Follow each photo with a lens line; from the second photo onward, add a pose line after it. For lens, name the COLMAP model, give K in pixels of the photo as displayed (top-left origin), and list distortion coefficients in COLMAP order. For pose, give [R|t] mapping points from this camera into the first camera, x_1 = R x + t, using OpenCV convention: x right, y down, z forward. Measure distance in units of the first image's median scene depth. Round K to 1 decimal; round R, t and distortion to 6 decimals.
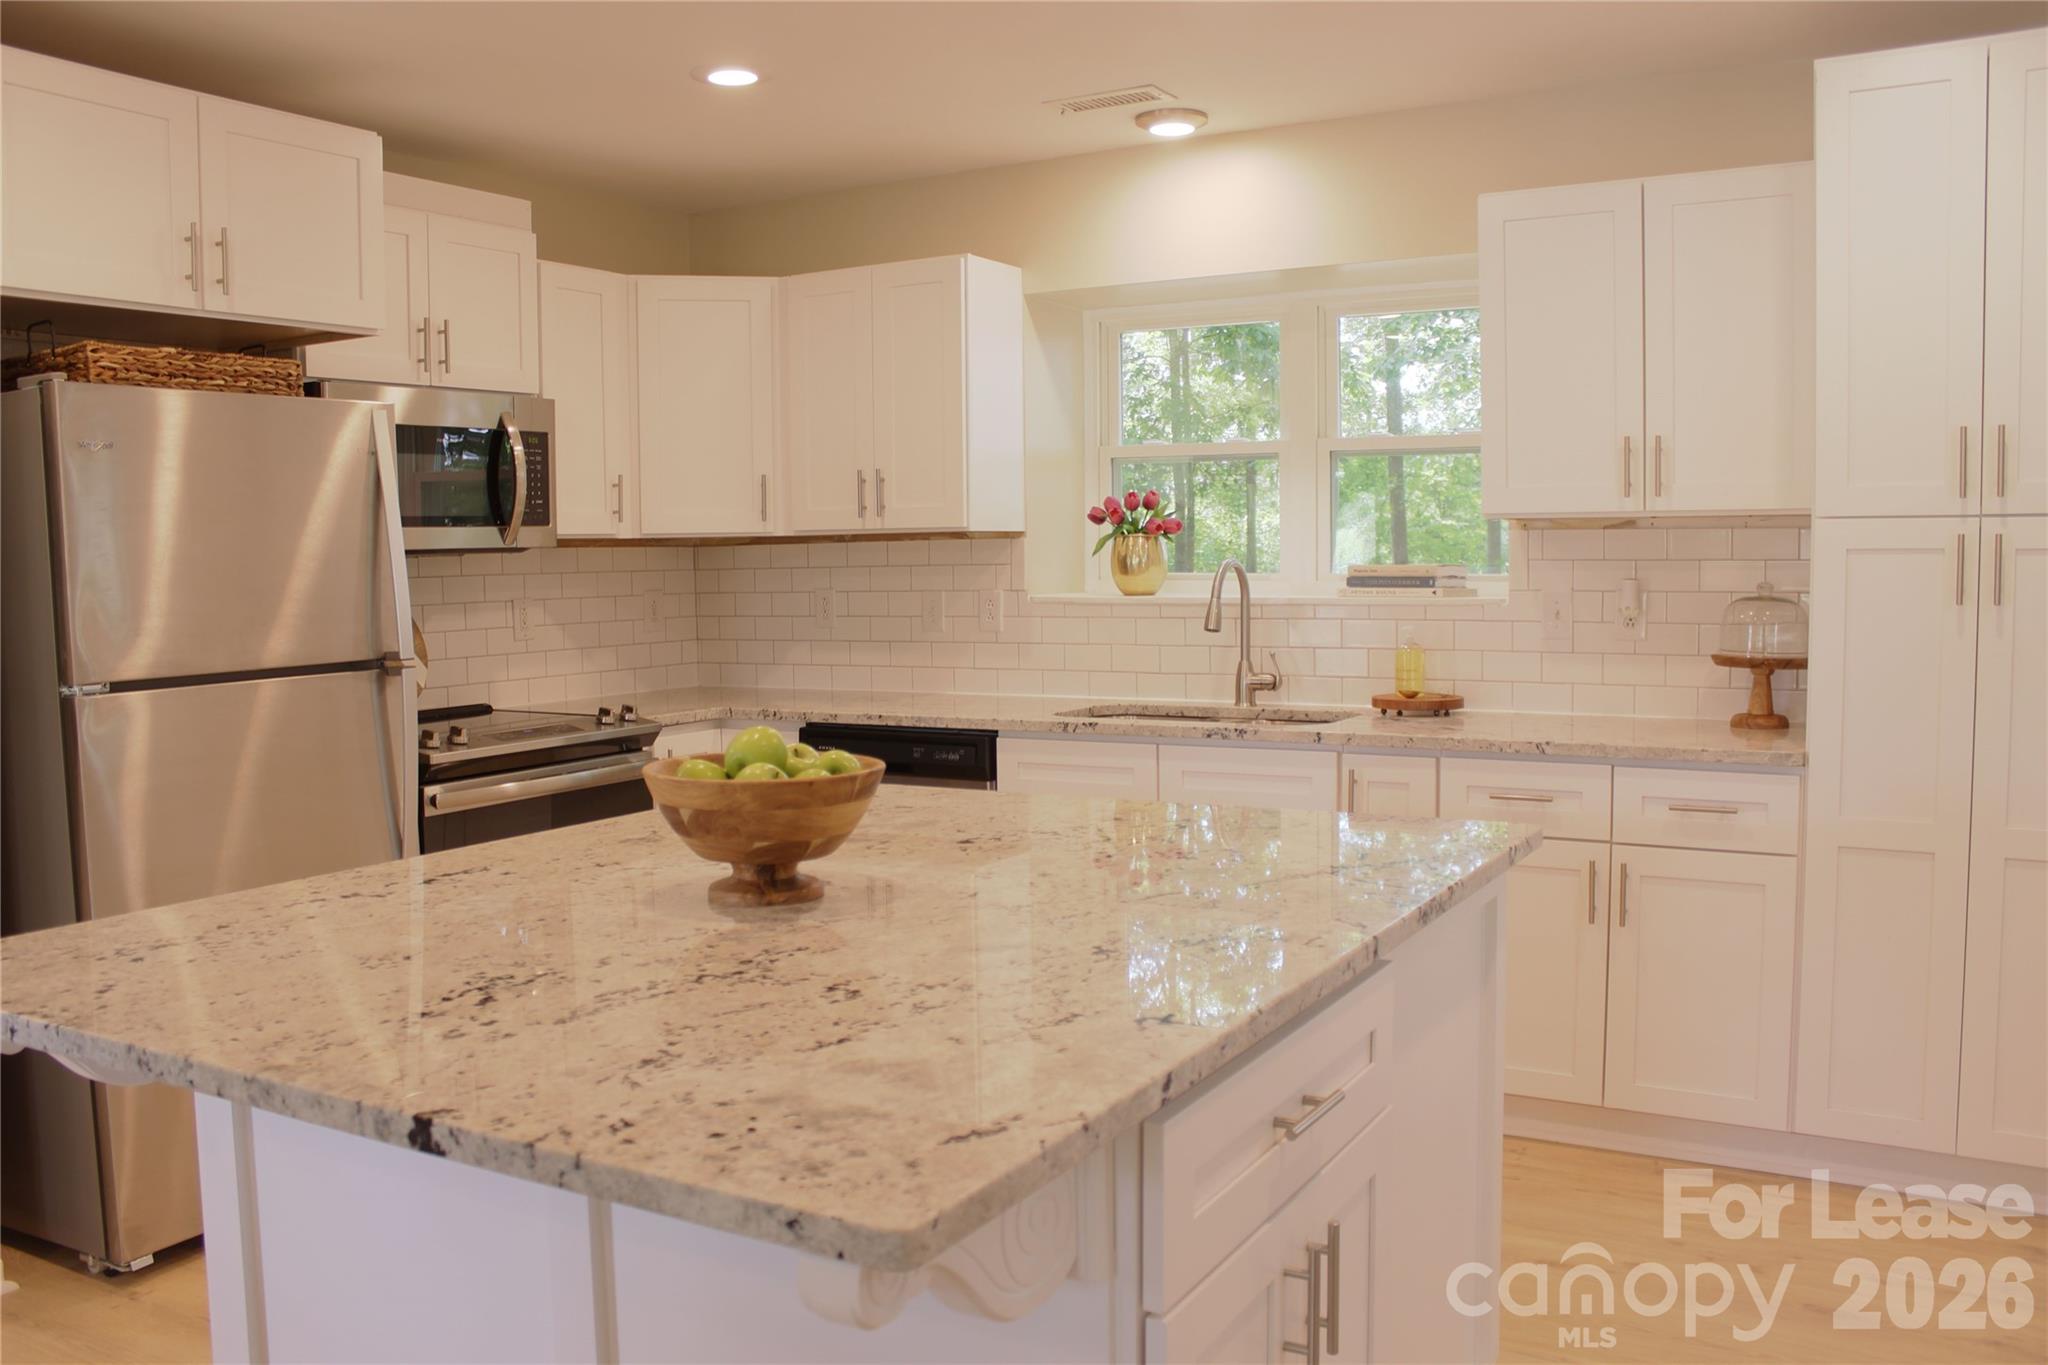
lens RADIAL K [[1692.2, 0, 1011.9], [0, 1692.2, 683.7], [0, 0, 1]] dist [-0.170079, 0.159105]
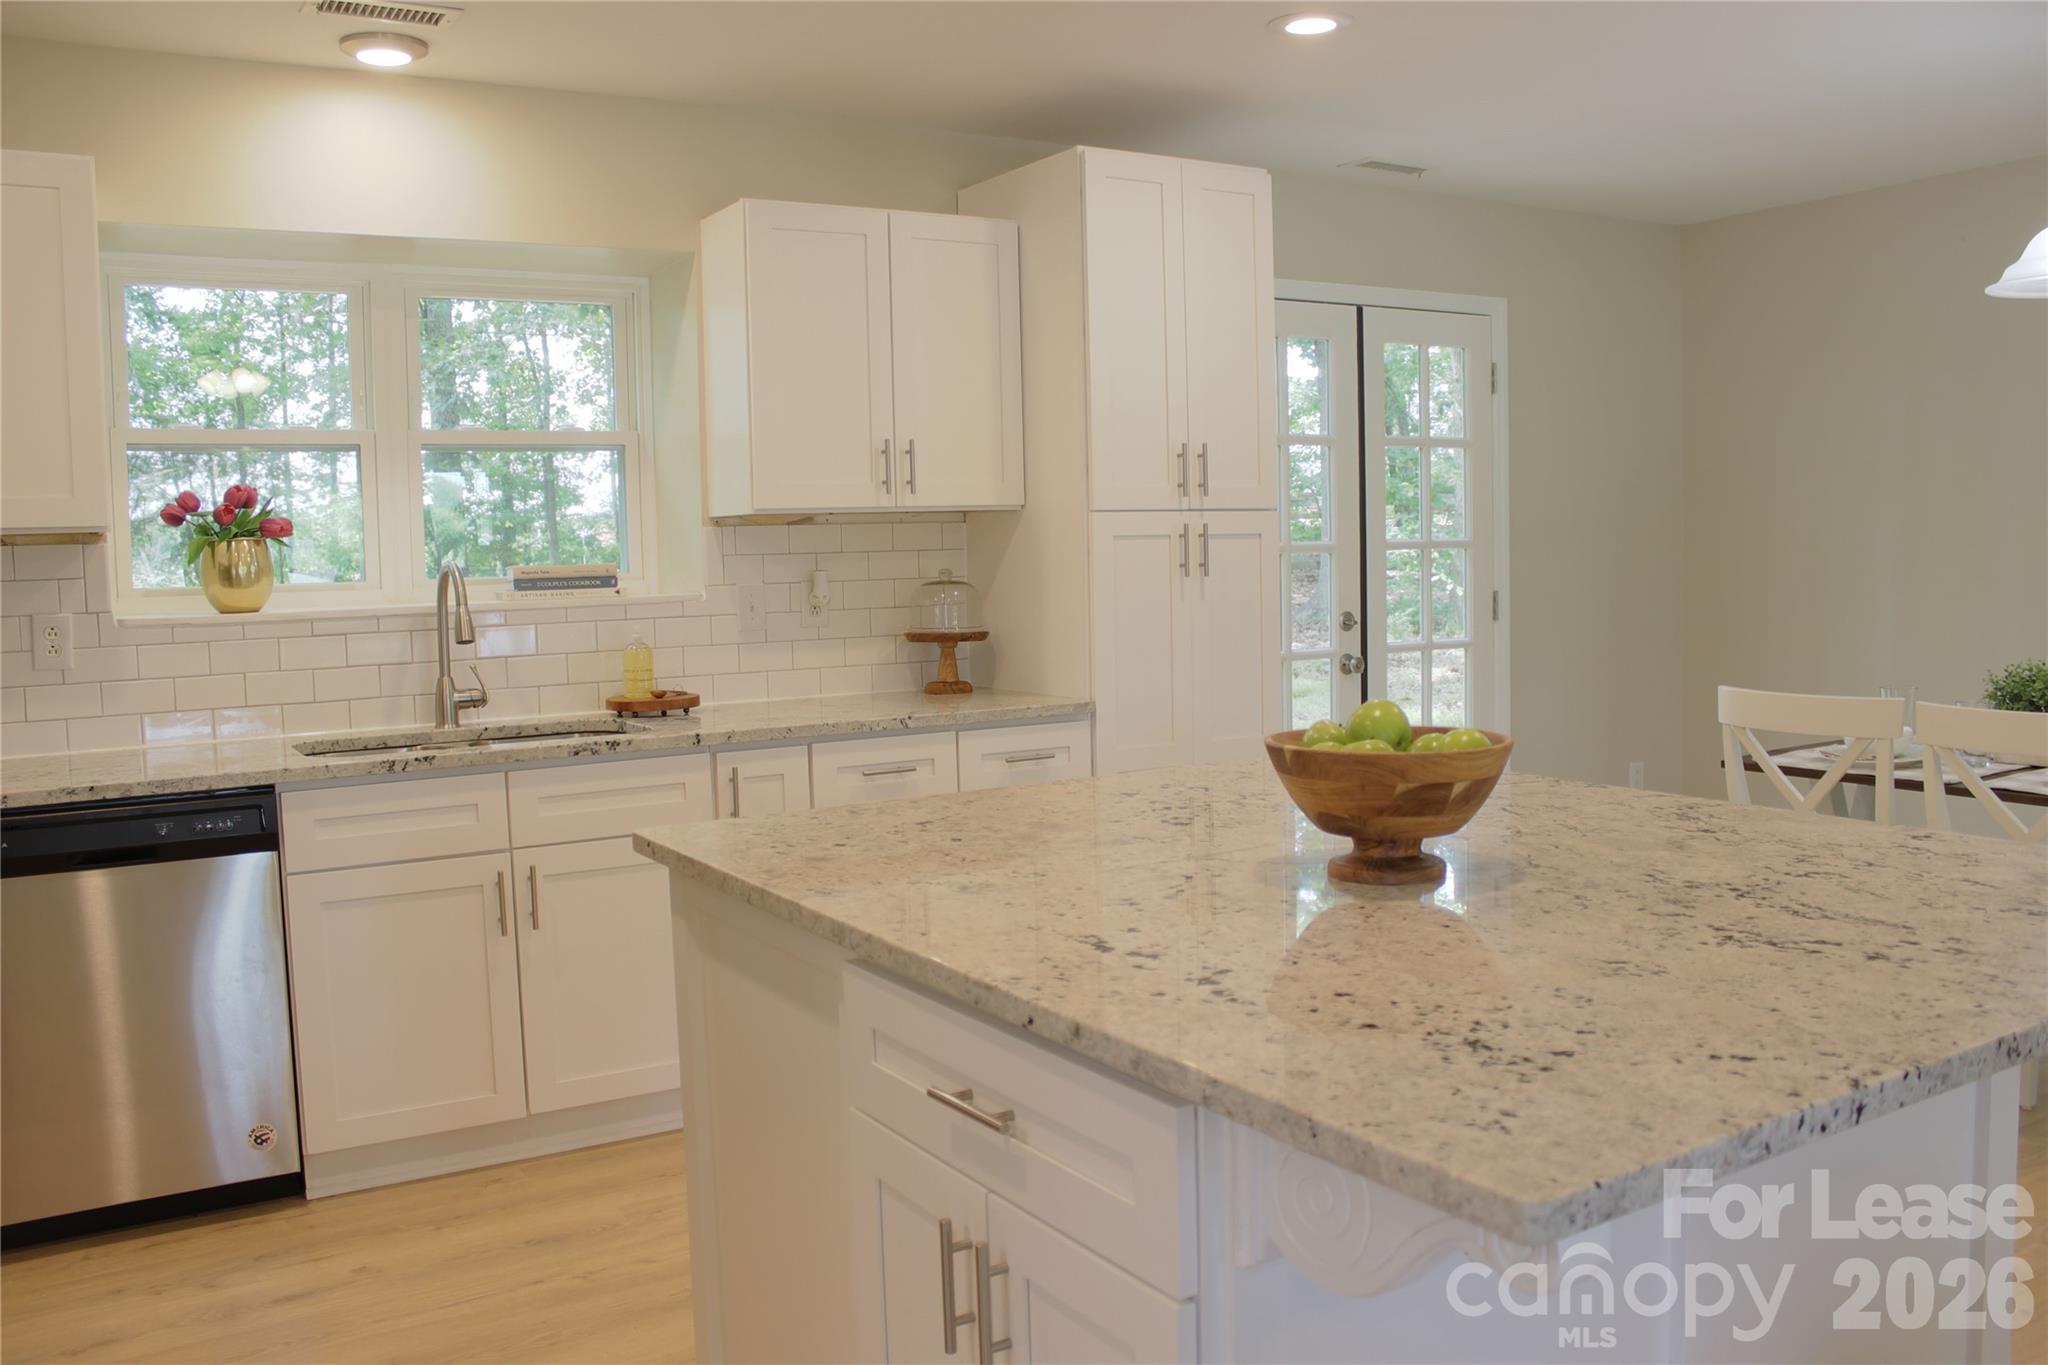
lens RADIAL K [[1699.9, 0, 1020.8], [0, 1699.9, 665.5], [0, 0, 1]] dist [-0.177633, 0.159740]
pose [[0.470280, -0.061662, 0.880360, -0.525733], [0.086943, 0.995940, 0.023313, -0.015010], [-0.878224, 0.065577, 0.473732, 0.348163]]
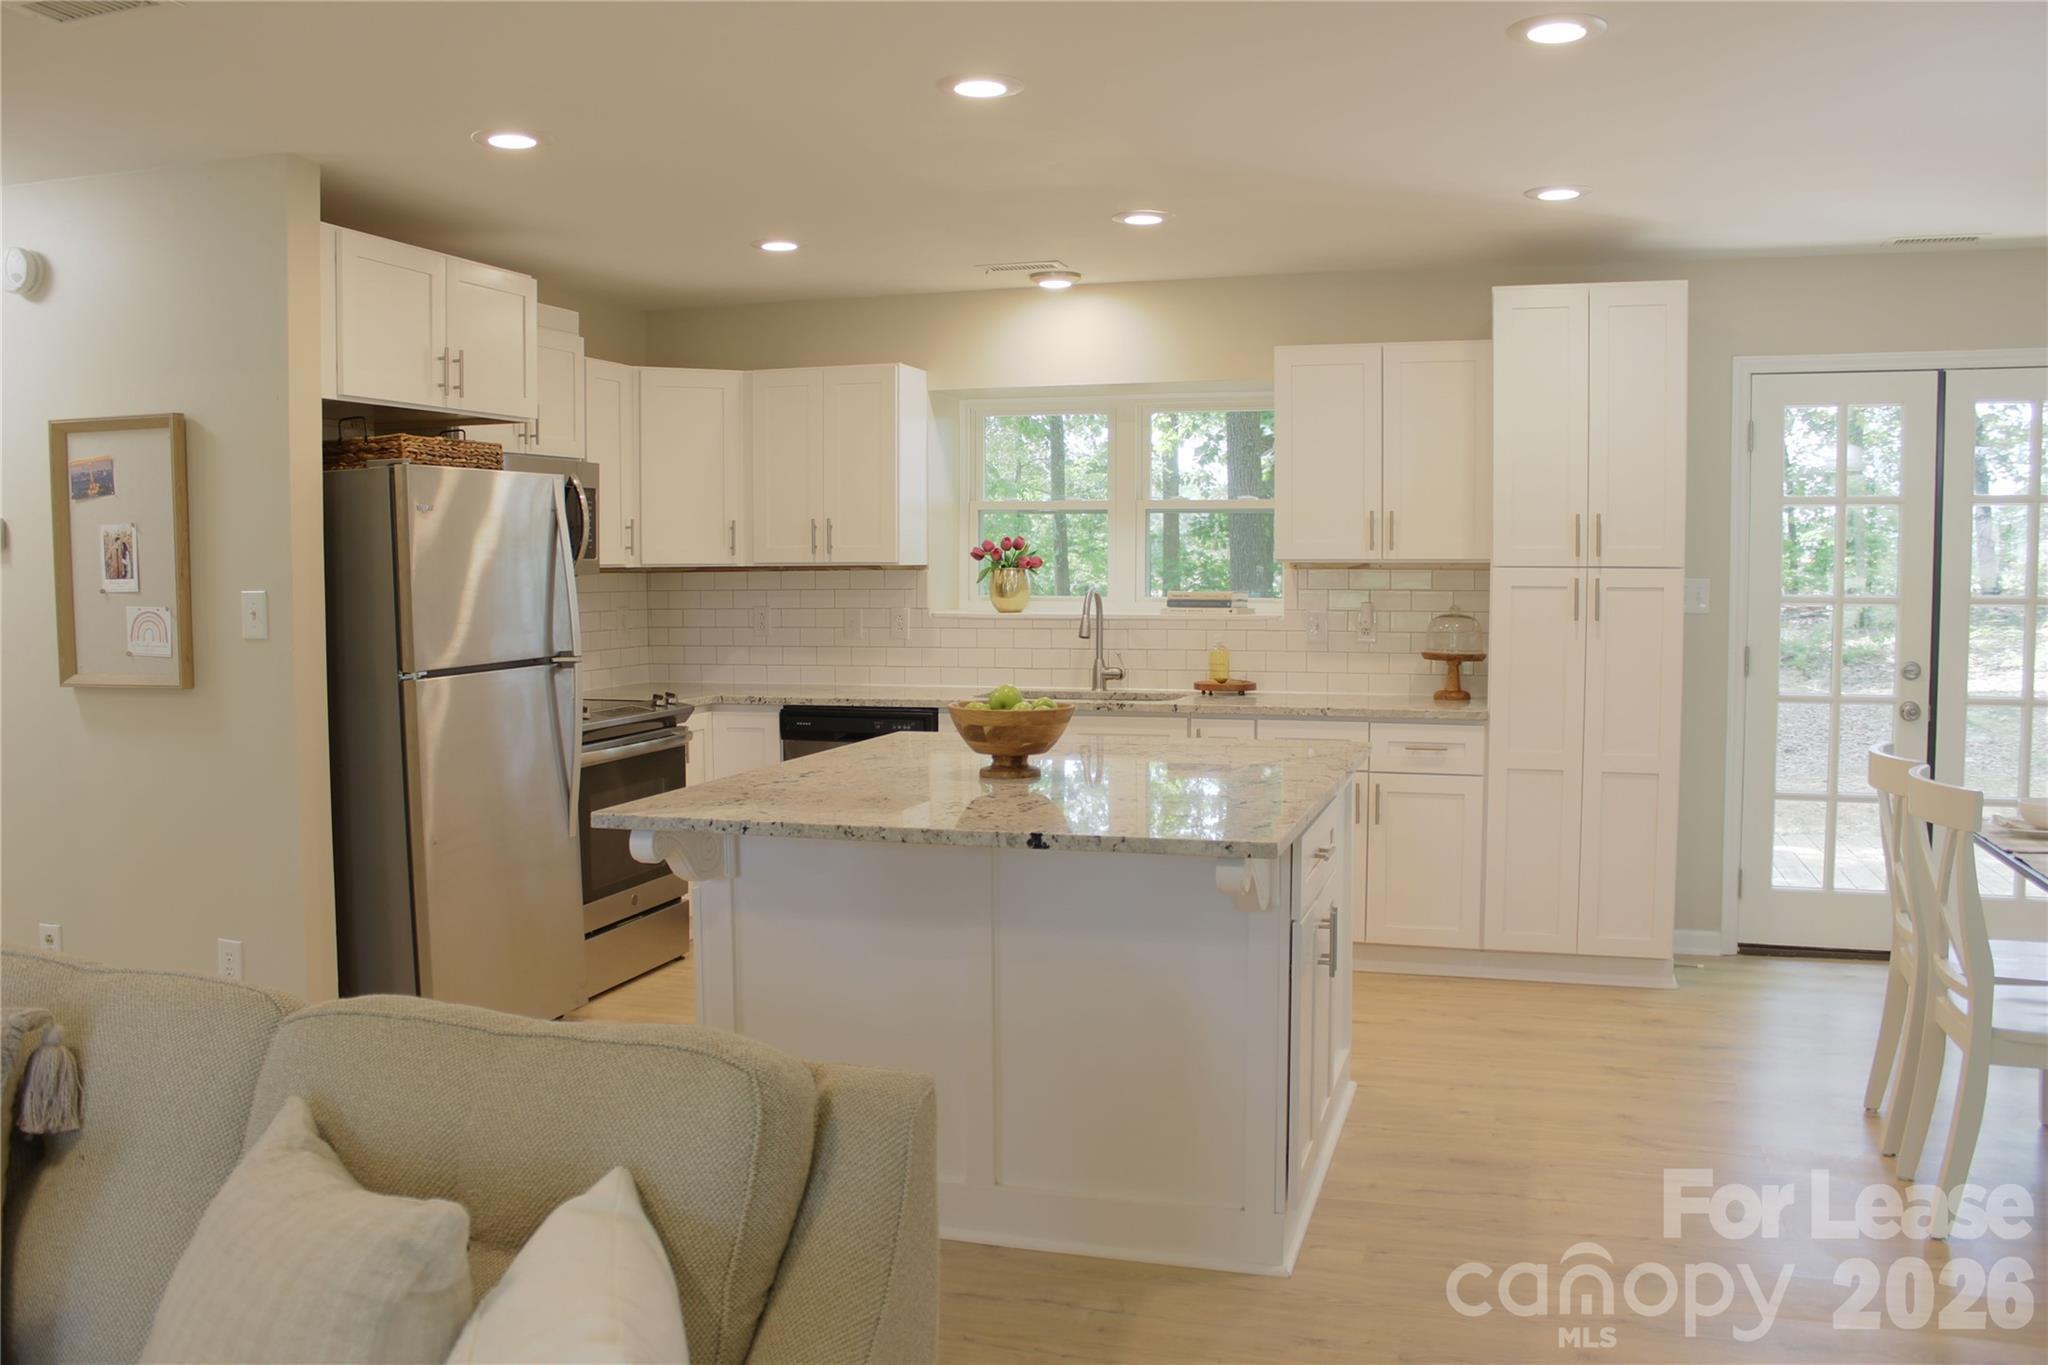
lens RADIAL K [[1692.2, 0, 1011.9], [0, 1692.2, 683.7], [0, 0, 1]] dist [-0.170079, 0.159105]
pose [[0.975004, -0.005665, 0.222117, -0.268961], [0.007453, 0.999946, -0.007213, 0.018223], [-0.222064, 0.008688, 0.974993, -0.398321]]
